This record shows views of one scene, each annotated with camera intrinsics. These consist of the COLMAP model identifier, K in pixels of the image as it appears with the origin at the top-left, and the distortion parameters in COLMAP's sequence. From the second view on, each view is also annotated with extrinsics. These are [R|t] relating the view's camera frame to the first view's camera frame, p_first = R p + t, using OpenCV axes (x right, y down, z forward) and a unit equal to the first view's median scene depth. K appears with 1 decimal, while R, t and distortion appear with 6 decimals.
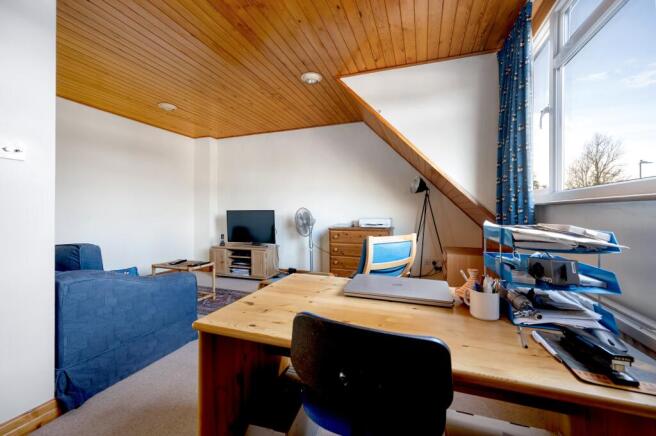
lens RADIAL K [[262.2, 0, 328.9], [0, 262.2, 214.3], [0, 0, 1]] dist [0.003532, -0.000393]
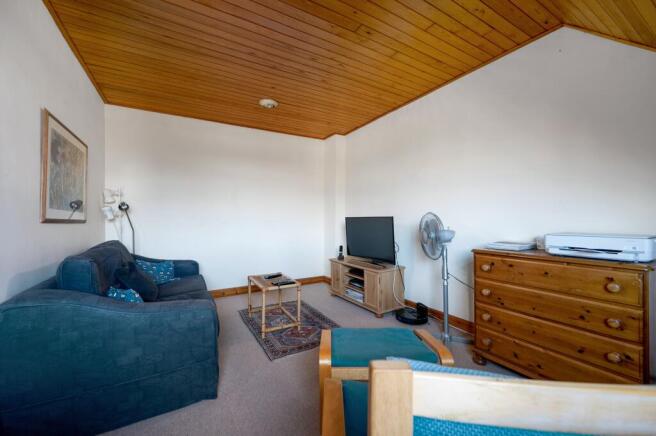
lens RADIAL K [[262.2, 0, 326.8], [0, 262.2, 221.1], [0, 0, 1]] dist [0.003532, -0.000393]
pose [[0.768205, 0.005128, -0.640183, 0.105017], [-0.004692, 0.999986, 0.002380, -0.005007], [0.640186, 0.001176, 0.768219, 0.365604]]
